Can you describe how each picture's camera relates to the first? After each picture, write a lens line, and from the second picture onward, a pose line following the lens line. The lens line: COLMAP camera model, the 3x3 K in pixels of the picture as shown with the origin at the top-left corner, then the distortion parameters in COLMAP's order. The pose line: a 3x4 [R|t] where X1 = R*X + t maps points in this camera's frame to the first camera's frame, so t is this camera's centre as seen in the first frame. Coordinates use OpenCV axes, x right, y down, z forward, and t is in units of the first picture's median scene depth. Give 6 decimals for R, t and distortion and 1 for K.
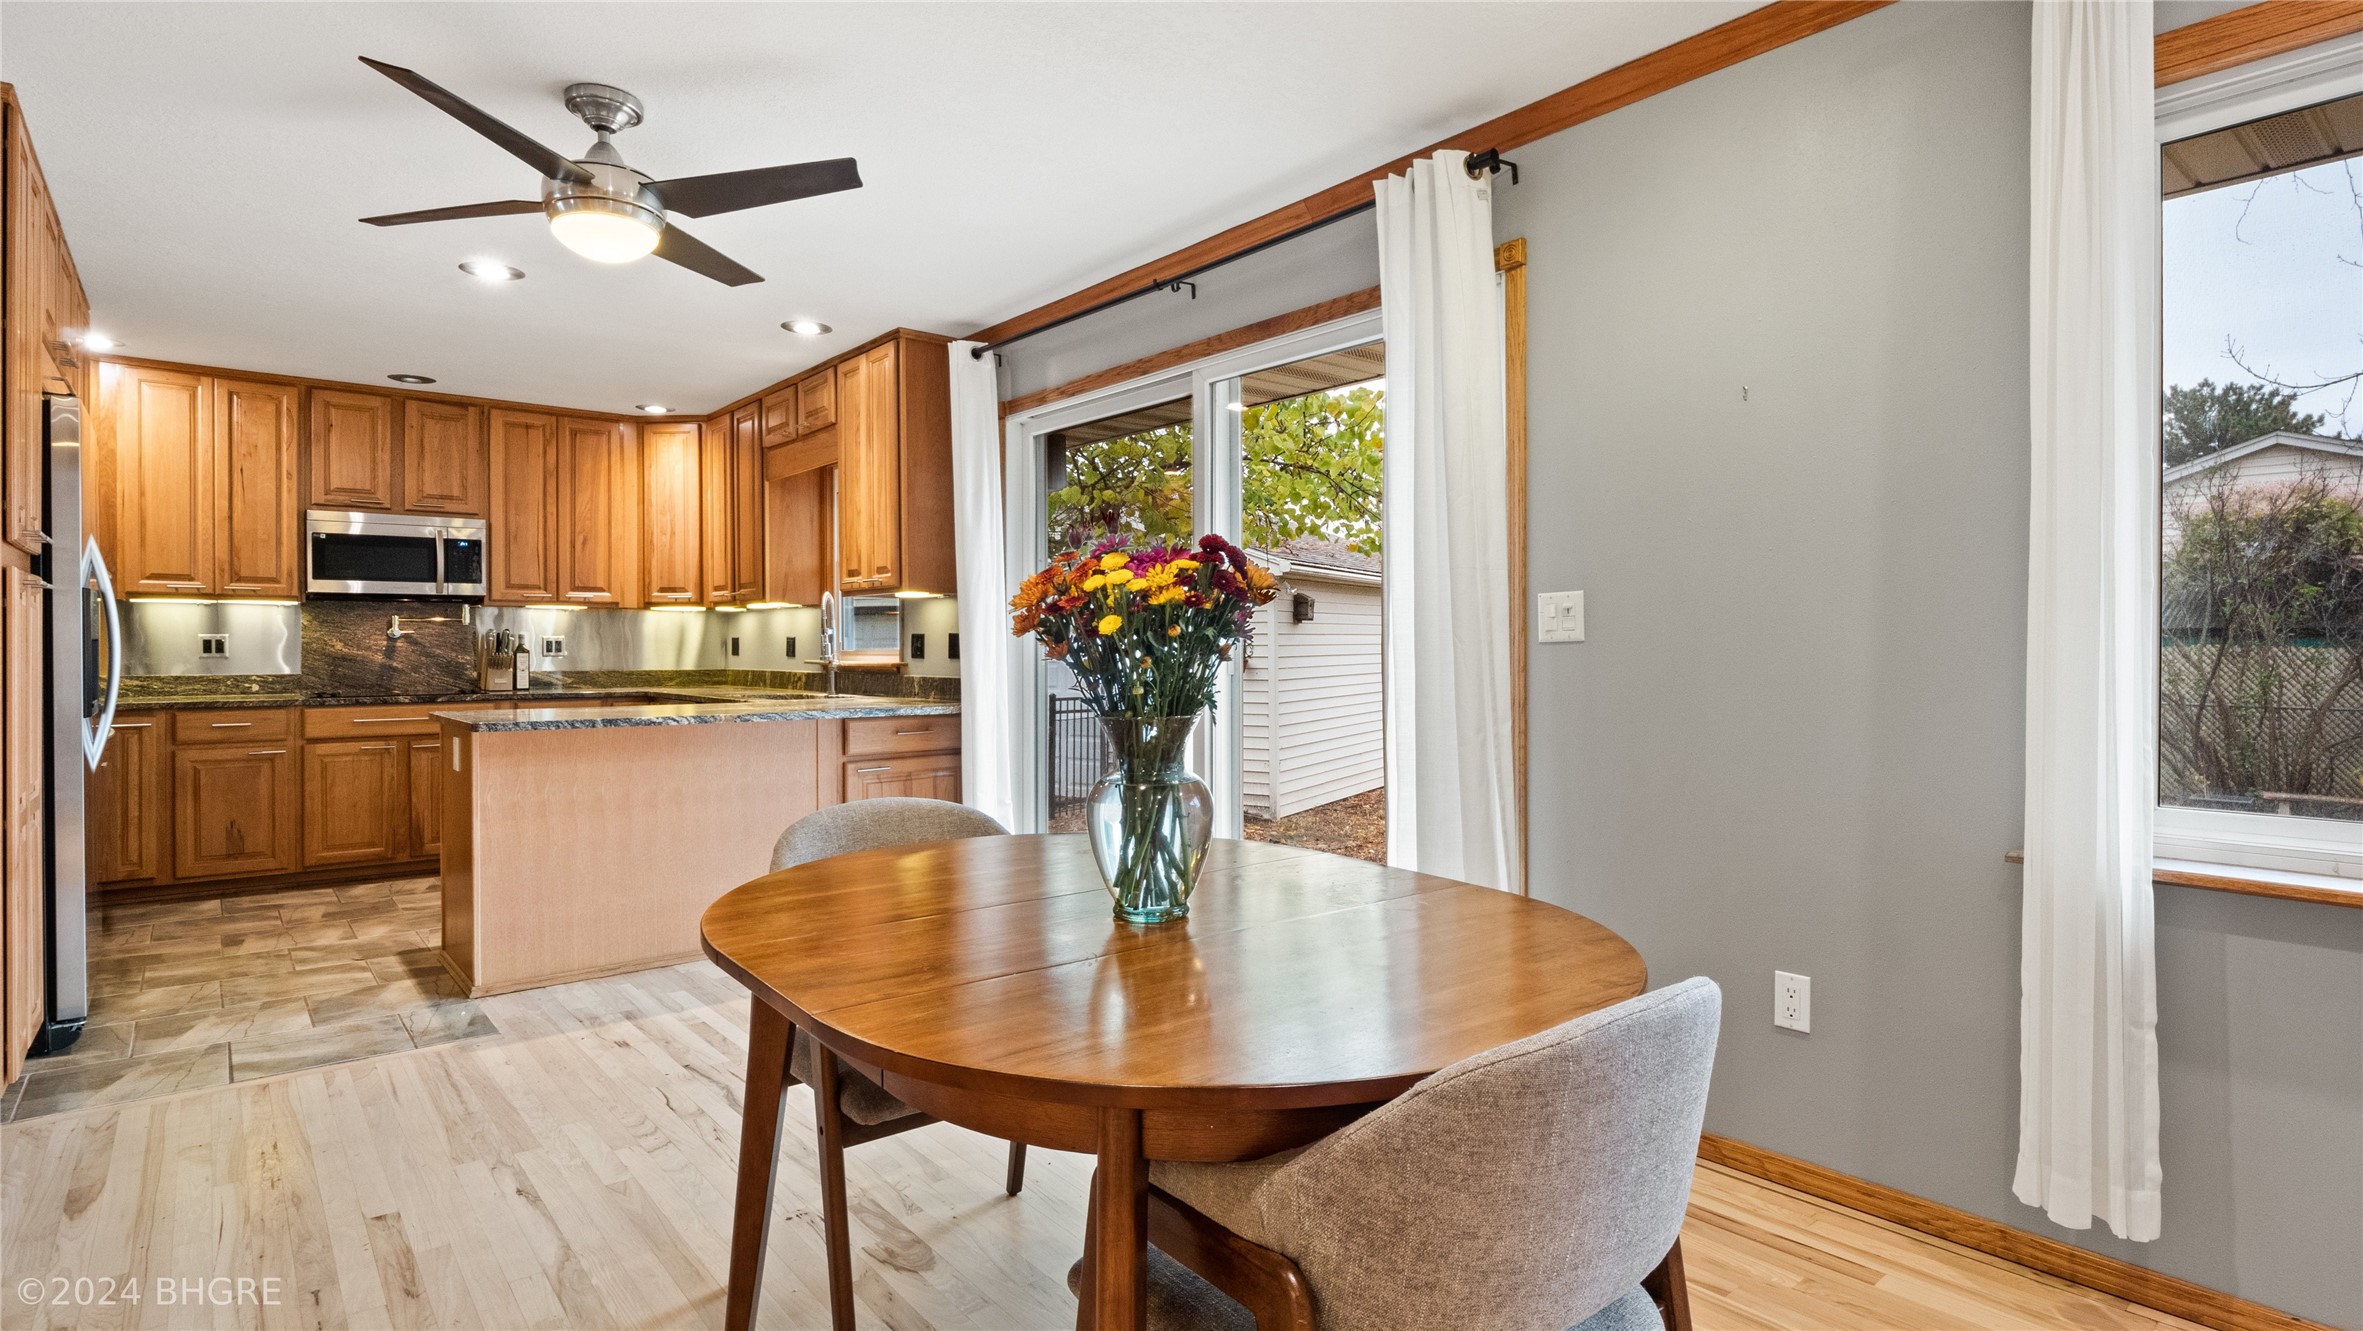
lens RADIAL K [[1174.8, 0, 1195.3], [0, 1174.8, 656.5], [0, 0, 1]] dist [-0.002106, -0.009298]
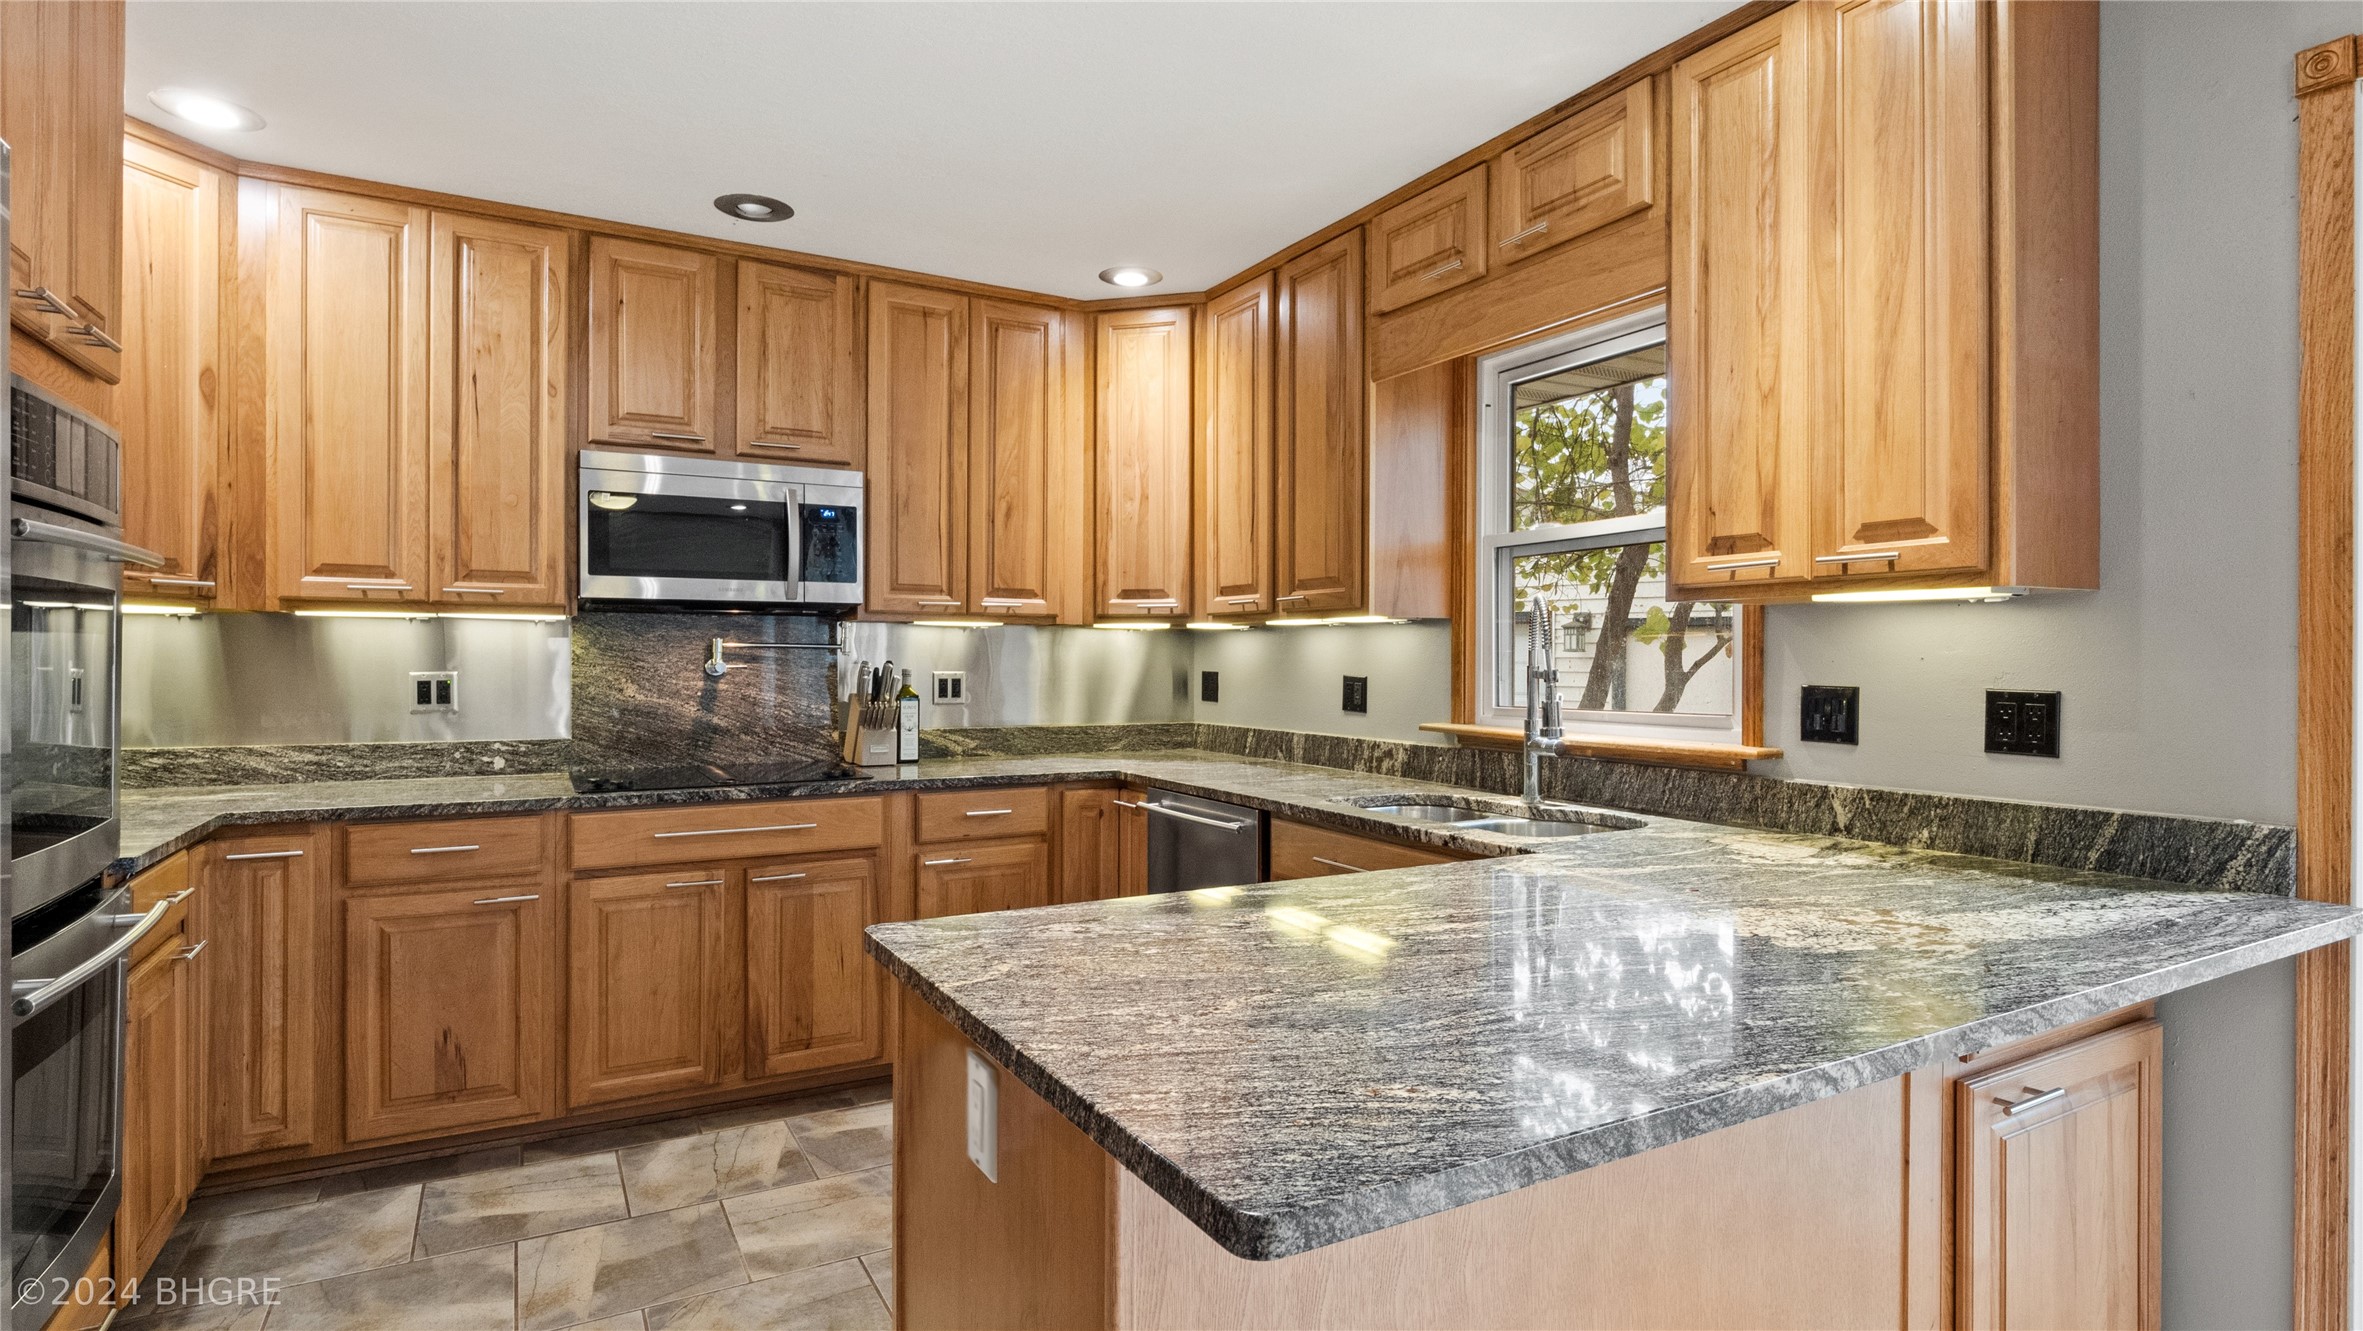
lens RADIAL K [[1174.8, 0, 1184.9], [0, 1174.8, 661.7], [0, 0, 1]] dist [-0.002106, -0.009298]
pose [[0.982347, 0.005072, -0.186997, -0.376713], [-0.006180, 0.999967, -0.005343, -0.023739], [0.186963, 0.006404, 0.982346, 0.512203]]
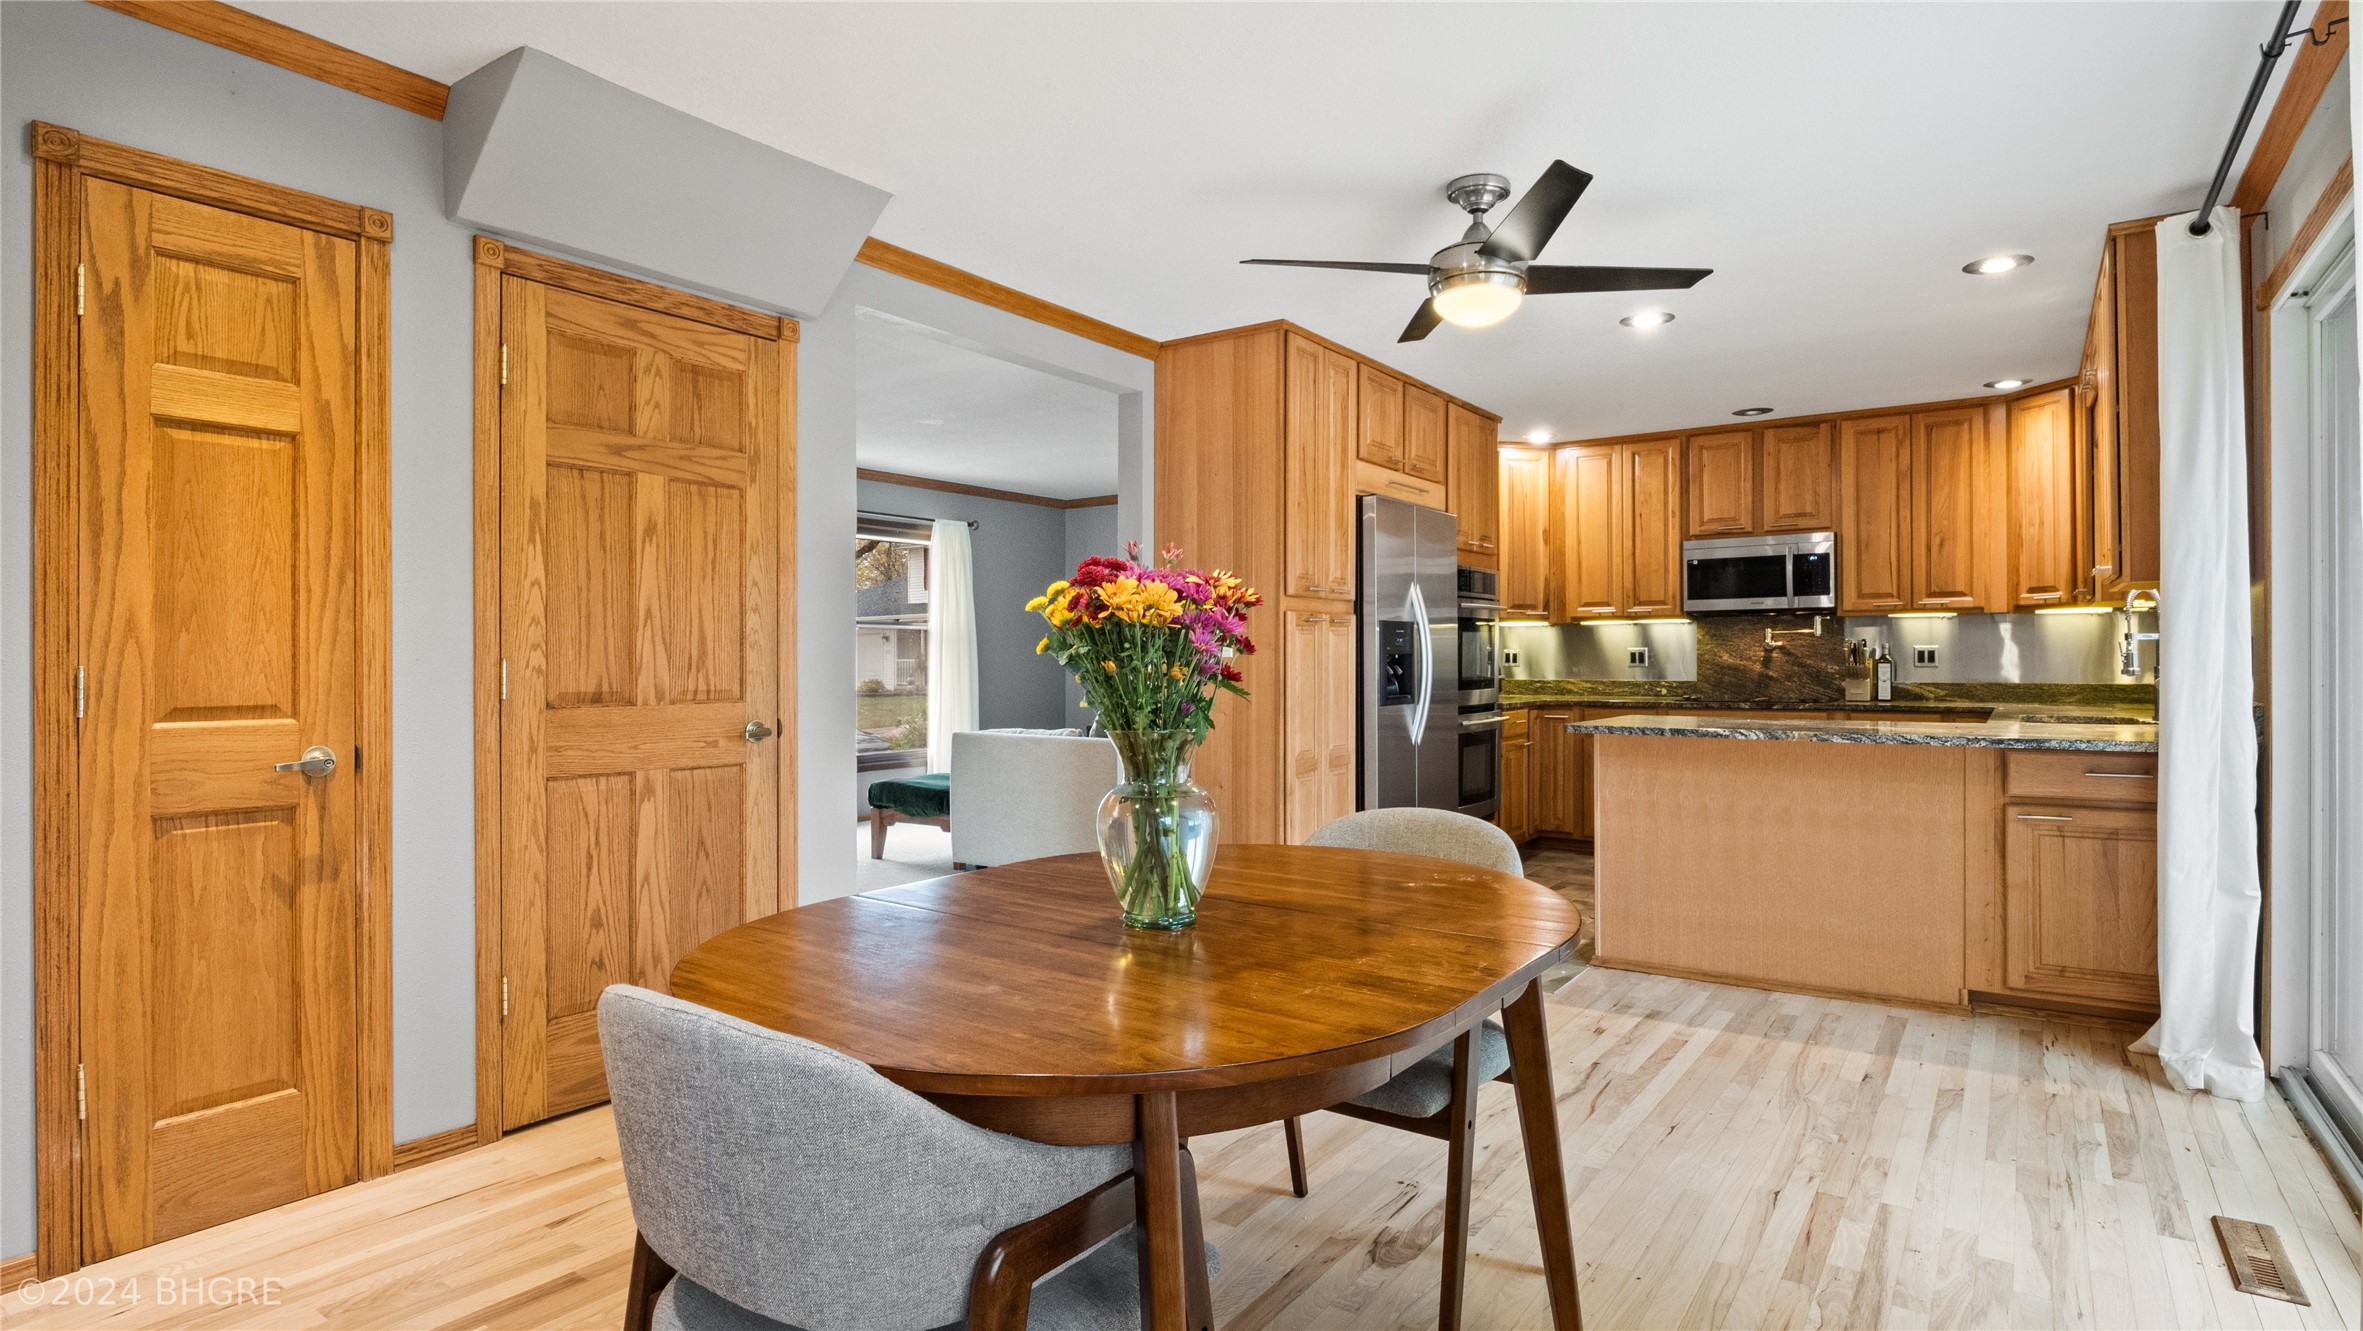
lens RADIAL K [[1174.8, 0, 1169.1], [0, 1174.8, 661.2], [0, 0, 1]] dist [-0.002106, -0.009298]
pose [[0.235484, 0.001683, -0.971877, 0.274540], [-0.003298, 0.999994, 0.000932, -0.003946], [0.971873, 0.002986, 0.235488, 0.219061]]
